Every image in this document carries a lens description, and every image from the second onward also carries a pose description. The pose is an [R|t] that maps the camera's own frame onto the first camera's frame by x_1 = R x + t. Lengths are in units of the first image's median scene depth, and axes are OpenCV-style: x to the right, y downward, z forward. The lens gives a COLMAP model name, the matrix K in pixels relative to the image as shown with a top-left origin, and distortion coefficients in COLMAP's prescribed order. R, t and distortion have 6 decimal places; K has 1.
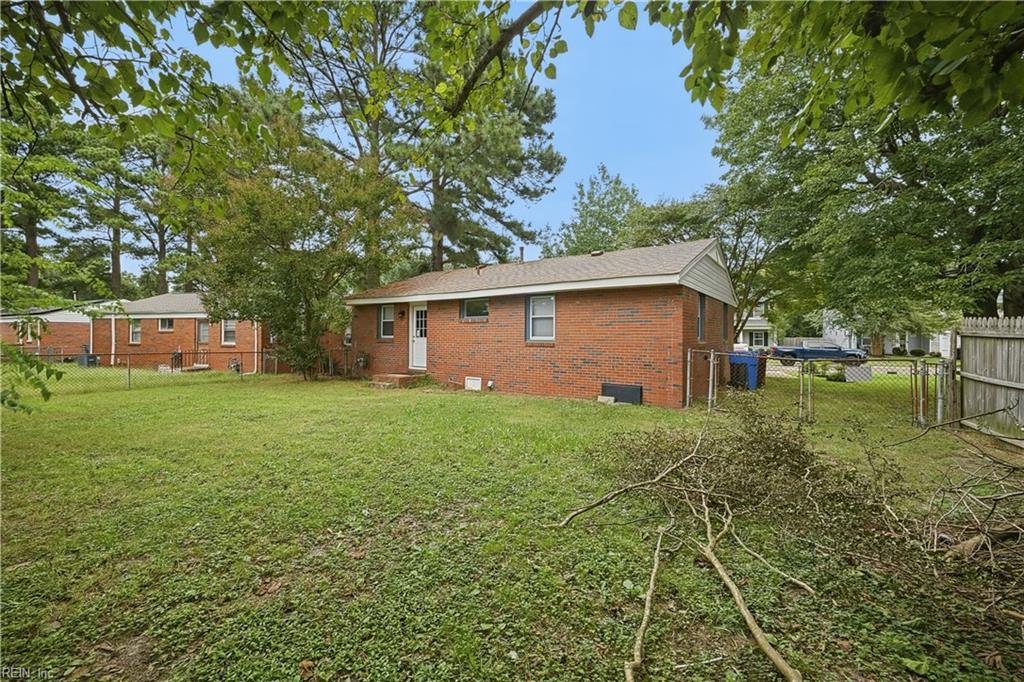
lens RADIAL K [[393.6, 0, 512.0], [0, 393.6, 341.0], [0, 0, 1]] dist [-0.024208, 0.000029]
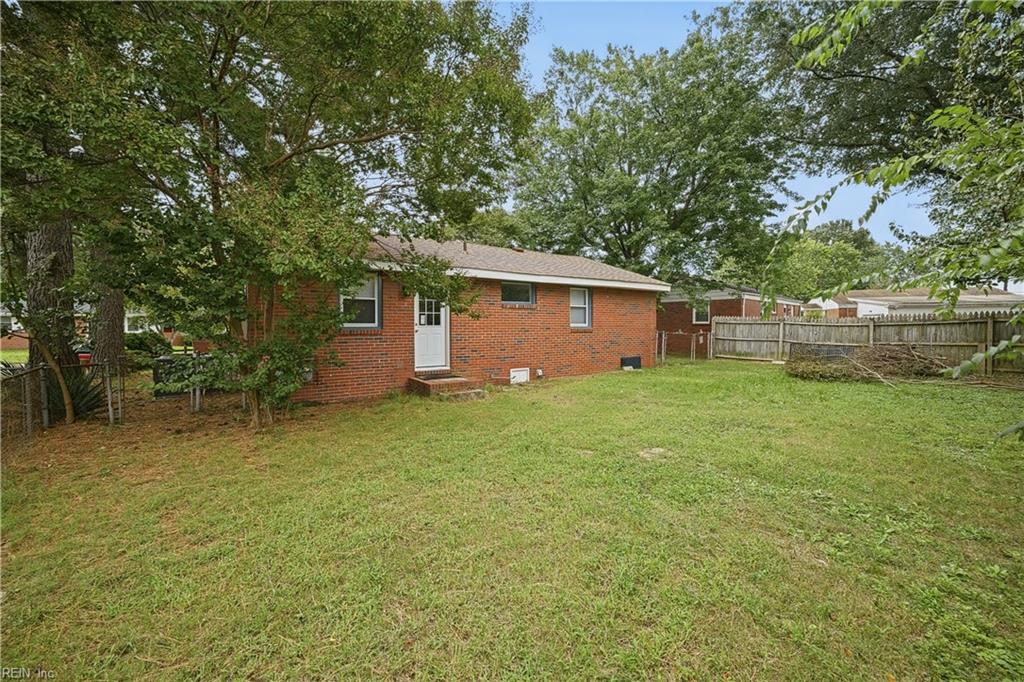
lens RADIAL K [[393.6, 0, 512.0], [0, 393.6, 341.0], [0, 0, 1]] dist [-0.024208, 0.000029]
pose [[0.366640, -0.039922, 0.929506, -0.987323], [0.015748, 0.999202, 0.036704, -0.005757], [-0.930229, 0.001180, 0.366976, 0.708095]]
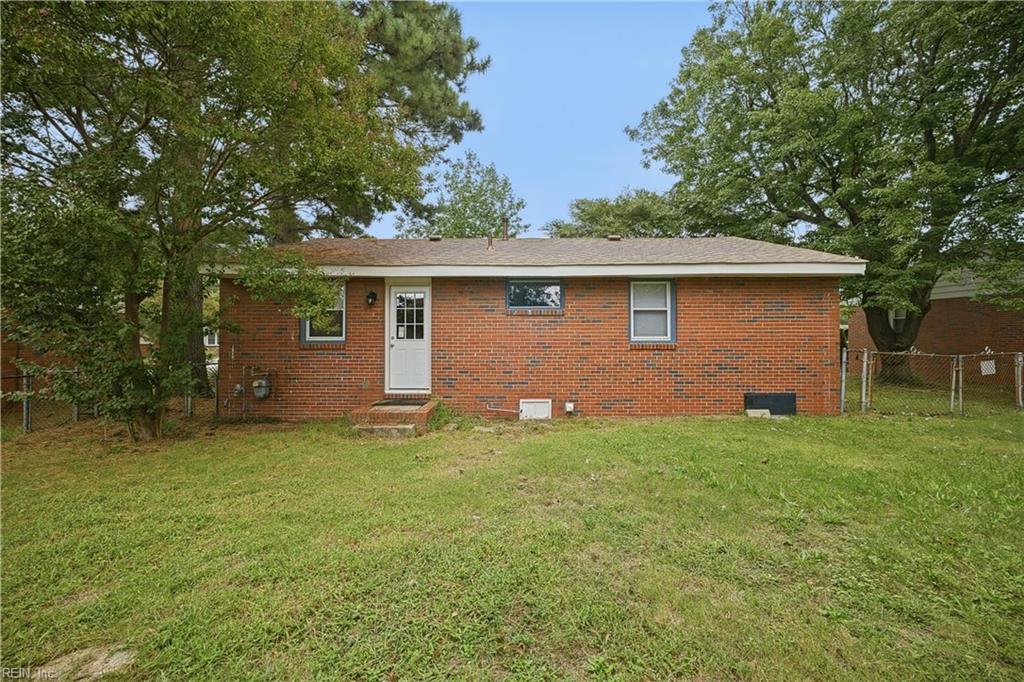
lens RADIAL K [[384.2, 0, 512.0], [0, 384.2, 341.0], [0, 0, 1]] dist [-0.000910, -0.000021]
pose [[0.822032, -0.009951, 0.569354, -0.509849], [0.012592, 0.999920, -0.000704, -0.004613], [-0.569302, 0.007748, 0.822092, 0.517901]]
